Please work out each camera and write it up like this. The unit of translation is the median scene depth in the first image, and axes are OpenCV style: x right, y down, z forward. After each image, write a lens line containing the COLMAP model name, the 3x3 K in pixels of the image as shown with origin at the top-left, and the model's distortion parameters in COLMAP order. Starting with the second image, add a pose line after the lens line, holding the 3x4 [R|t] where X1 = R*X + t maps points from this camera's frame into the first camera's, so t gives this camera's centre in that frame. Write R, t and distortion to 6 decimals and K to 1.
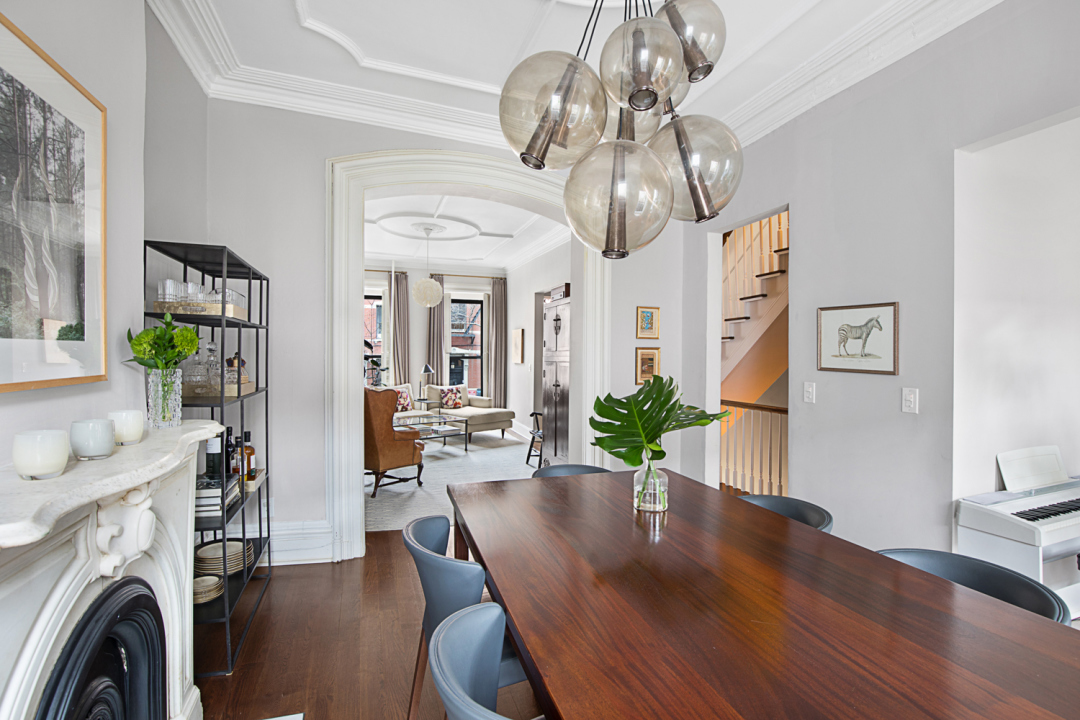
lens RADIAL K [[497.4, 0, 541.2], [0, 497.4, 356.6], [0, 0, 1]] dist [-0.026387, -0.000141]
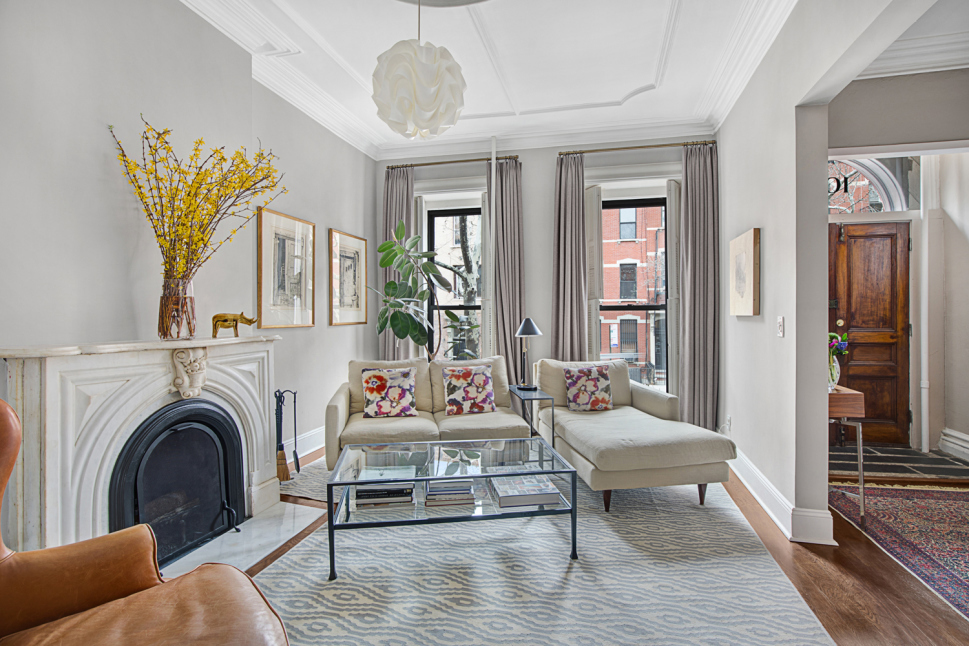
lens RADIAL K [[446.3, 0, 487.8], [0, 446.3, 314.7], [0, 0, 1]] dist [-0.026387, -0.000141]
pose [[0.834770, -0.009648, -0.550514, -0.023735], [0.000462, 0.999858, -0.016823, 0.019233], [0.550598, 0.013789, 0.834656, 0.587138]]
